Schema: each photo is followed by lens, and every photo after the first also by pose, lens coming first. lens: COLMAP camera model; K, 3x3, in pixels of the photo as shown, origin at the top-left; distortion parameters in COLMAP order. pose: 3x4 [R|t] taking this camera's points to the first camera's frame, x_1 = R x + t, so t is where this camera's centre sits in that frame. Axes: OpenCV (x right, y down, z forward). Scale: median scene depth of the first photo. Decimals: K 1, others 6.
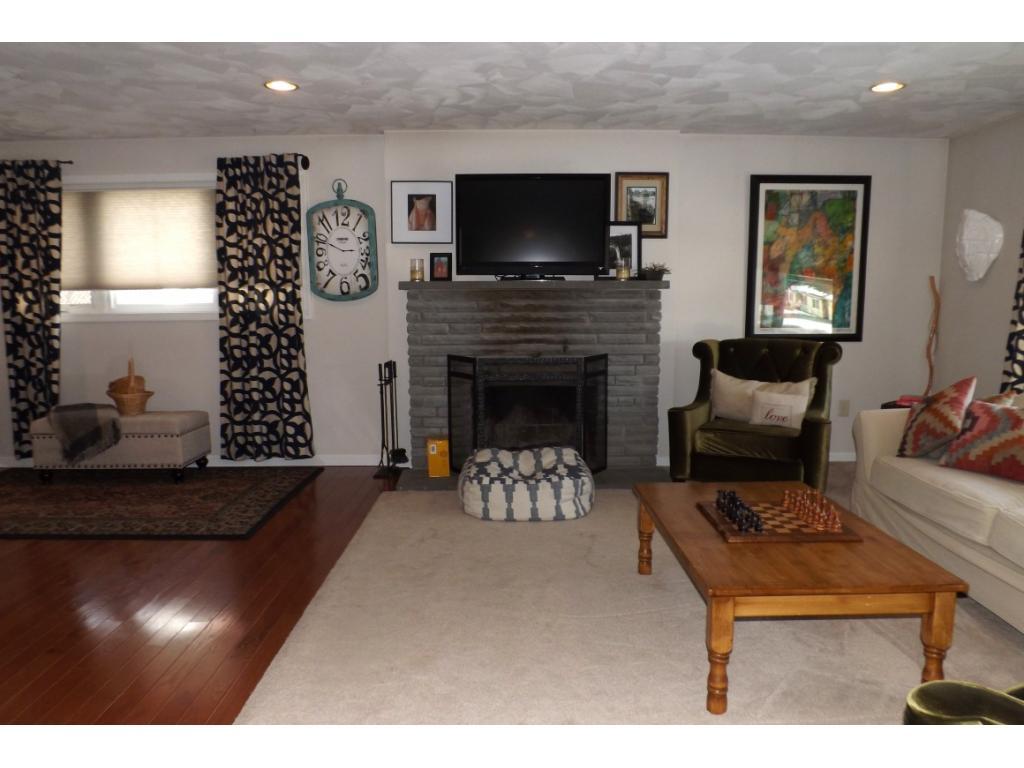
lens RADIAL K [[742.9, 0, 509.6], [0, 742.9, 389.3], [0, 0, 1]] dist [-0.050415, 0.010918]
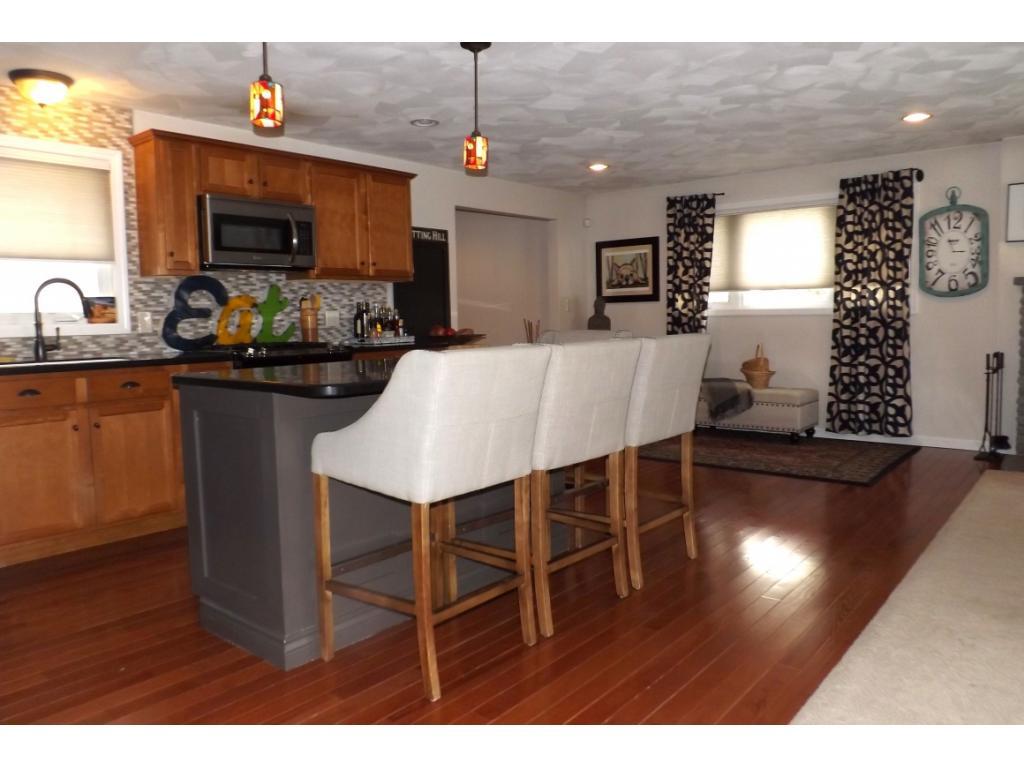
lens RADIAL K [[742.9, 0, 514.0], [0, 742.9, 377.2], [0, 0, 1]] dist [-0.050415, 0.010918]
pose [[0.770105, 0.048285, -0.636088, -0.029295], [-0.065757, 0.997828, -0.003866, 0.047437], [0.634520, 0.044805, 0.771607, -0.248518]]
